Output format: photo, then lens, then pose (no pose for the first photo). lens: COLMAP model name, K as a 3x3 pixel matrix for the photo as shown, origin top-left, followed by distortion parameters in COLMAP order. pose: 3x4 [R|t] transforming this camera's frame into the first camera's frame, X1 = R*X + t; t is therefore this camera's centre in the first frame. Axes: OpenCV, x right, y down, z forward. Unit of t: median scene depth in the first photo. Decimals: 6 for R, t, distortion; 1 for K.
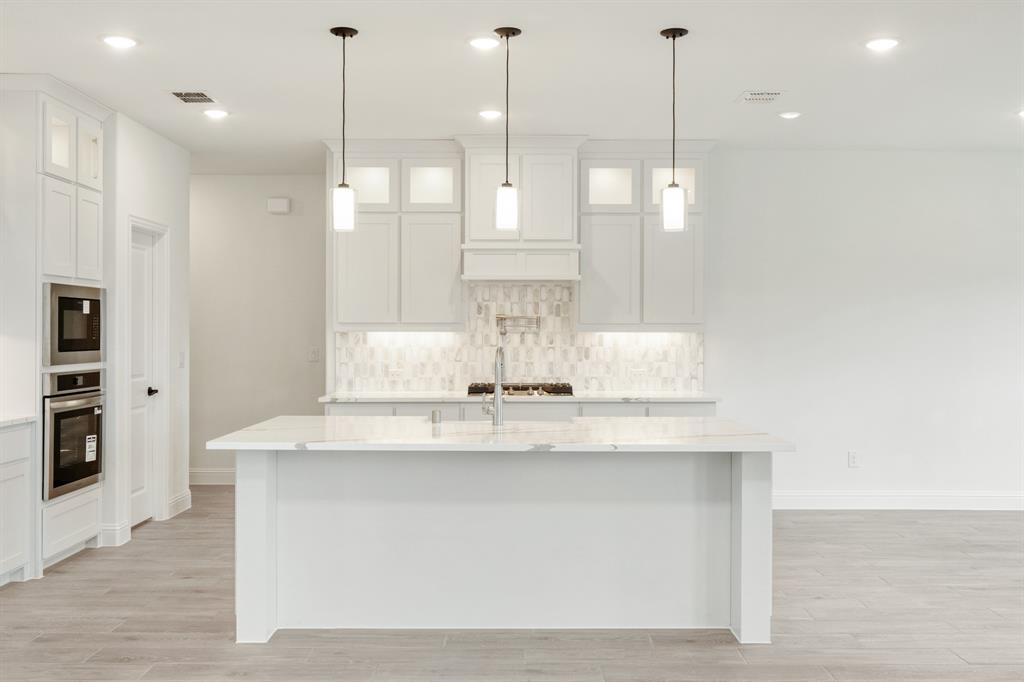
lens RADIAL K [[984.1, 0, 506.4], [0, 984.1, 336.6], [0, 0, 1]] dist [-0.004783, 0.000000]
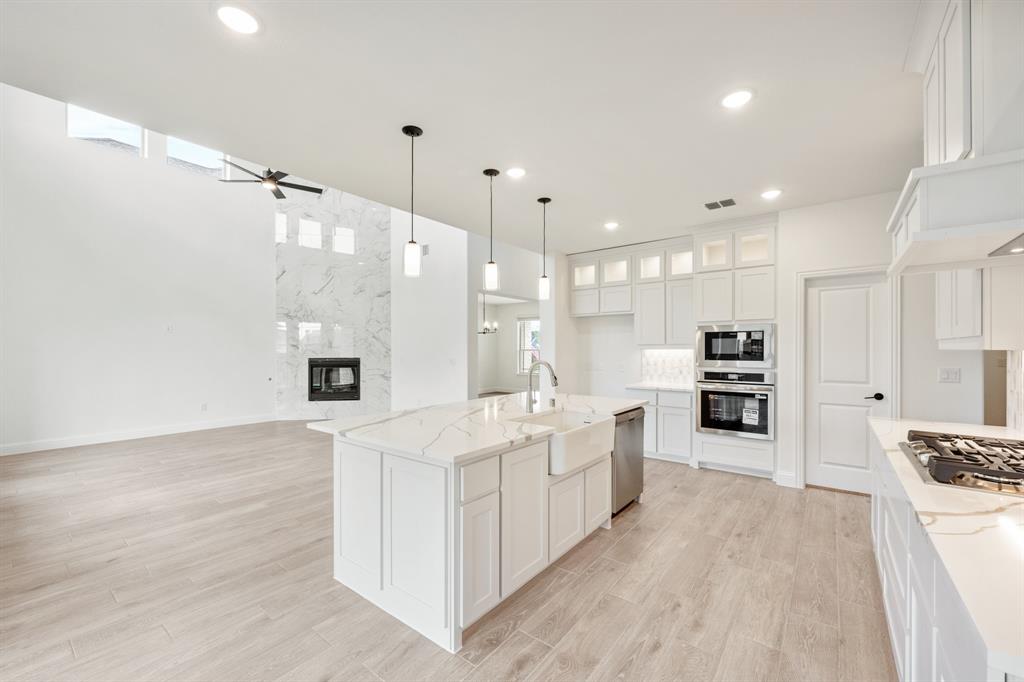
lens RADIAL K [[415.8, 0, 514.5], [0, 415.8, 348.2], [0, 0, 1]] dist [0.002461, -0.001351]
pose [[-0.613508, -0.004312, -0.789677, 0.355988], [-0.005499, 0.999984, -0.001188, -0.003882], [0.789669, 0.003614, -0.613522, 0.966980]]
